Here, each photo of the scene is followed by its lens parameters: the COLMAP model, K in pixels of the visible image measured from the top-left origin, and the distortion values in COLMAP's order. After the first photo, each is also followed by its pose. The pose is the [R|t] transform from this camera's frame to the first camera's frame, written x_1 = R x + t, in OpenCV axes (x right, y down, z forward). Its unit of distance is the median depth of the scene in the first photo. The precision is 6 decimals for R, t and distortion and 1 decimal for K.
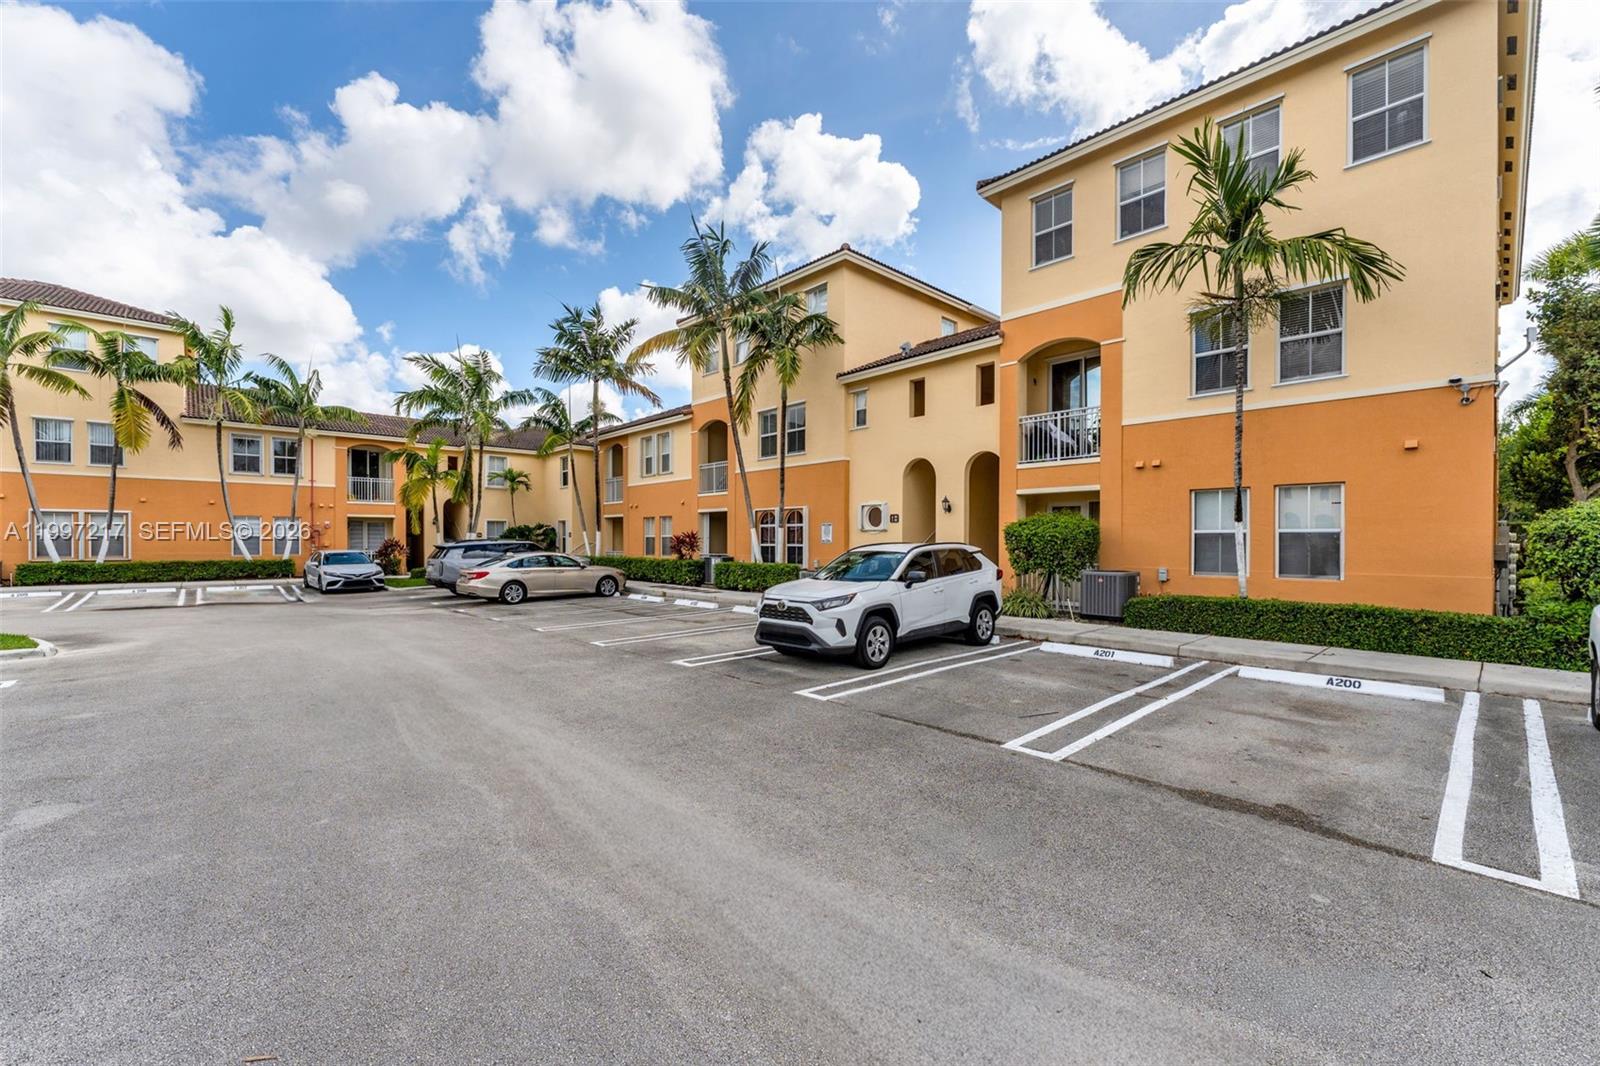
lens RADIAL K [[649.7, 0, 804.2], [0, 649.7, 534.6], [0, 0, 1]] dist [0.000144, -0.000111]
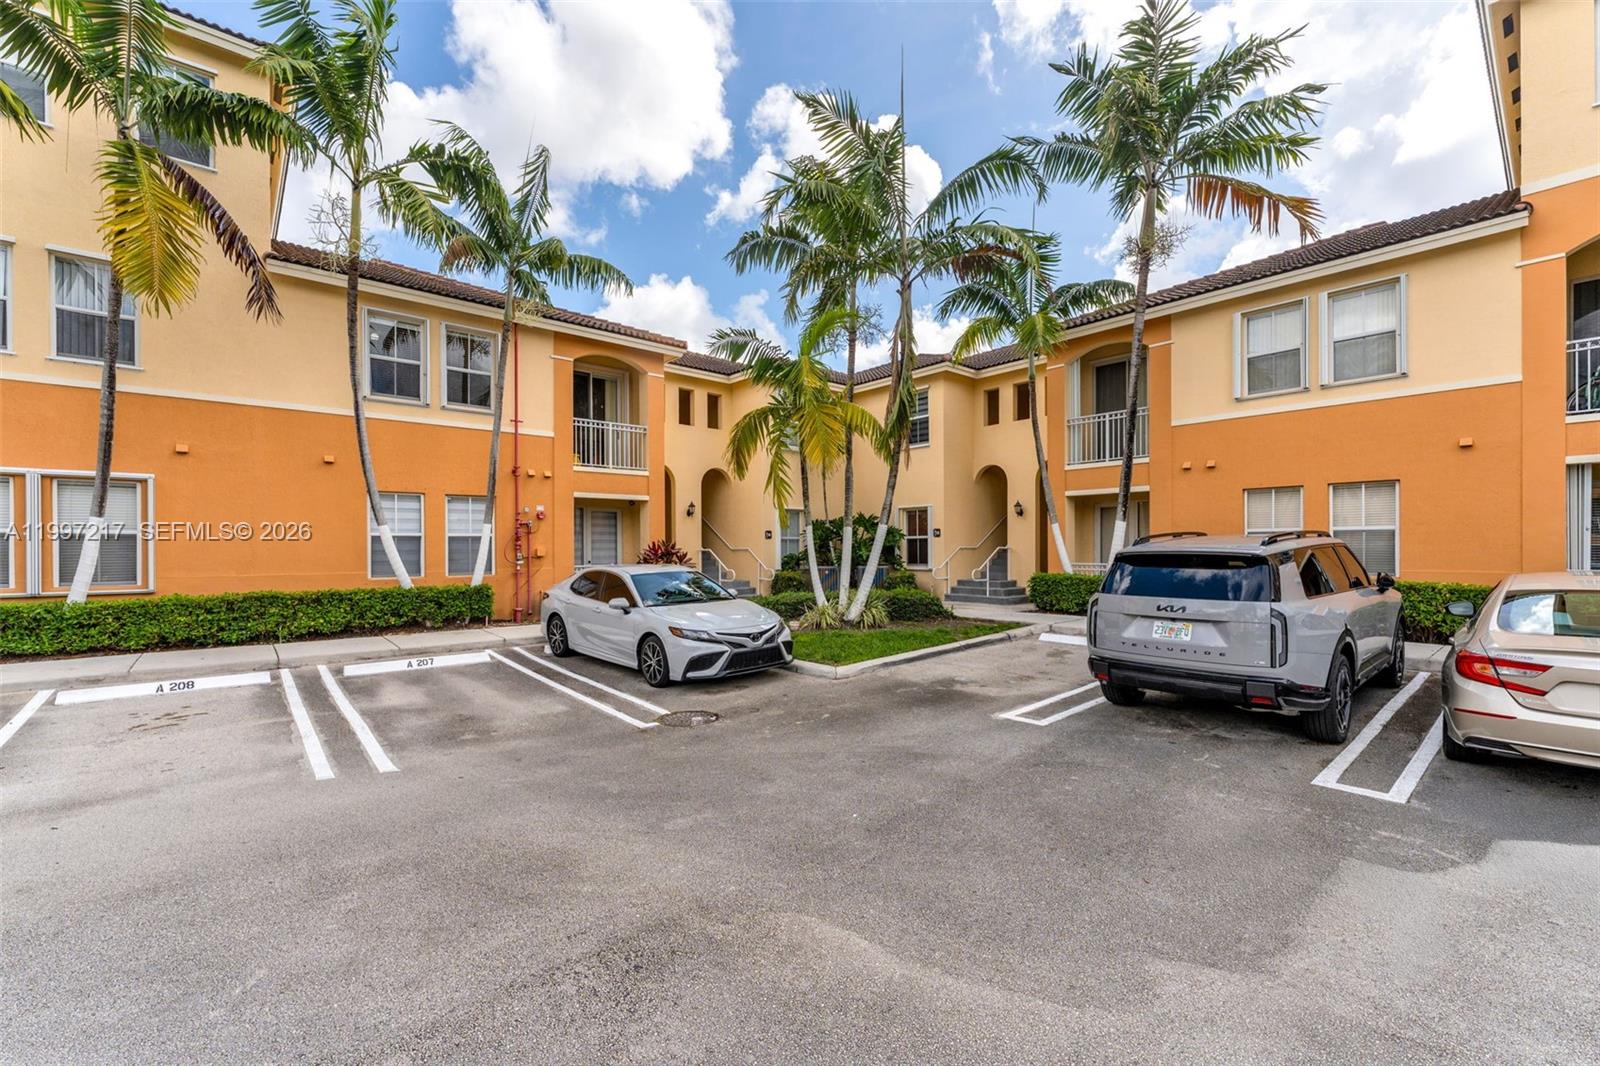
lens RADIAL K [[649.7, 0, 792.1], [0, 649.7, 539.4], [0, 0, 1]] dist [0.000144, -0.000111]
pose [[0.999317, -0.006957, -0.036284, -0.604609], [0.006815, 0.999969, -0.004020, 0.009684], [0.036311, 0.003770, 0.999333, 0.591081]]
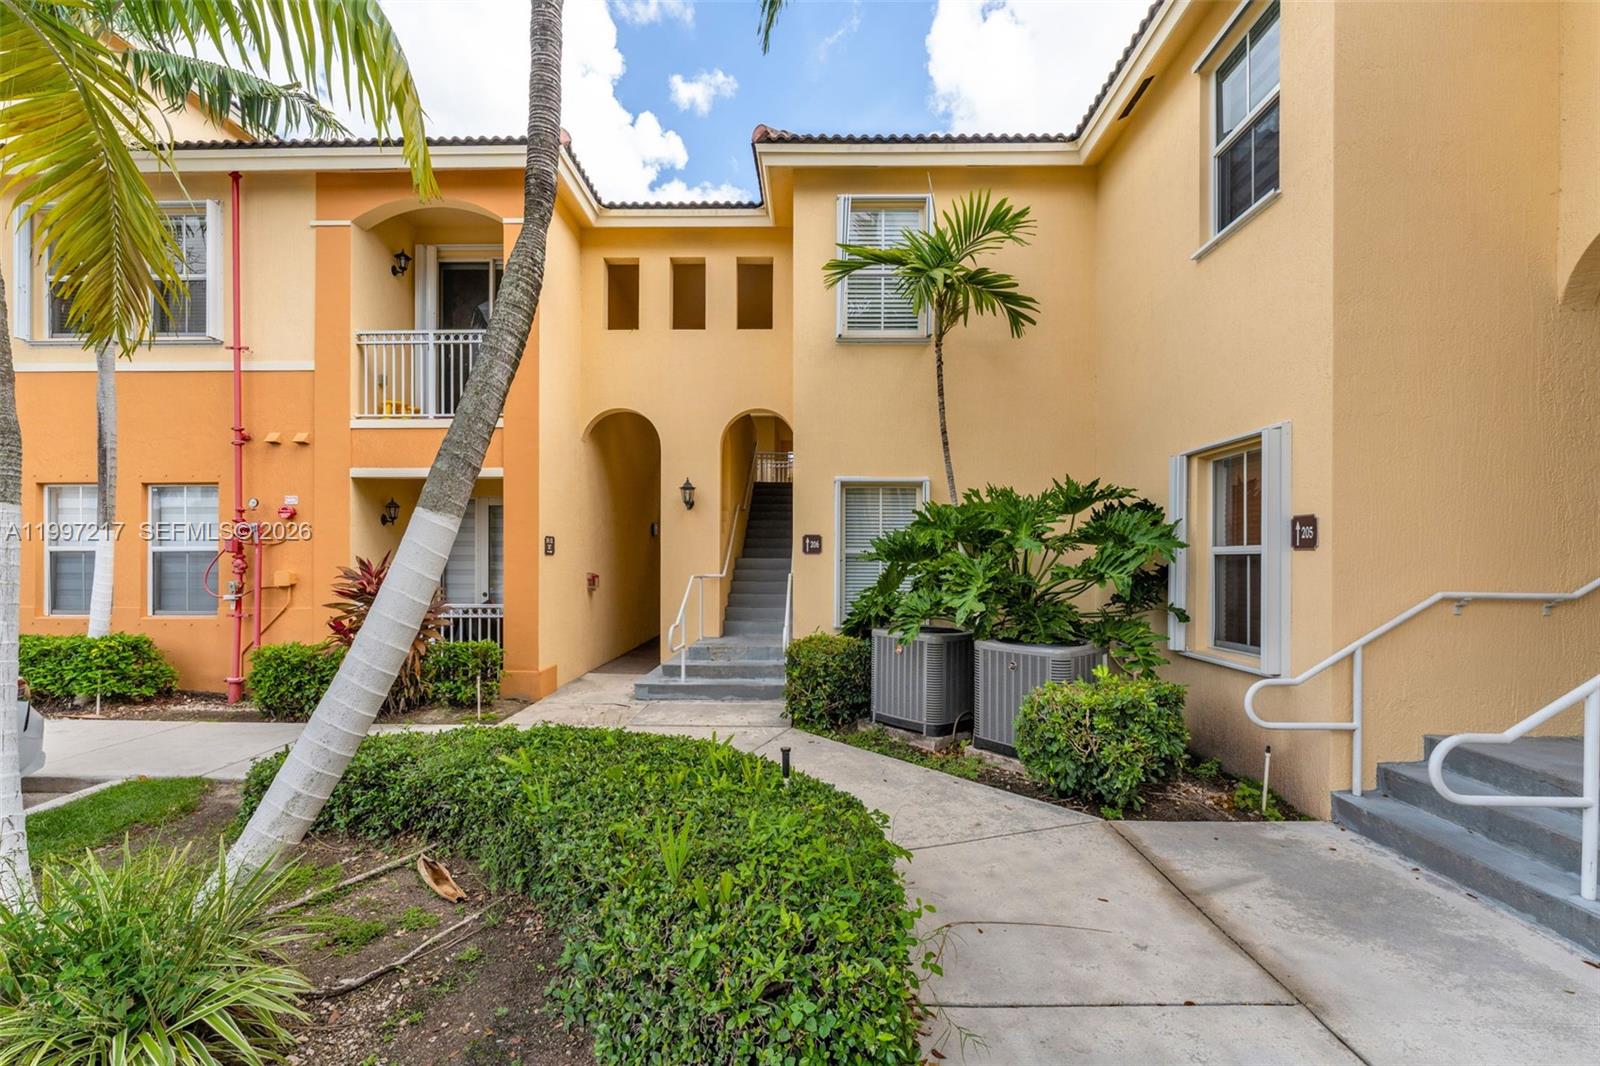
lens RADIAL K [[649.7, 0, 796.6], [0, 649.7, 557.4], [0, 0, 1]] dist [0.000144, -0.000111]
pose [[0.712565, 0.000181, -0.701606, -0.439753], [0.002405, 0.999993, 0.002701, 0.006787], [0.701602, -0.003612, 0.712560, 1.103992]]
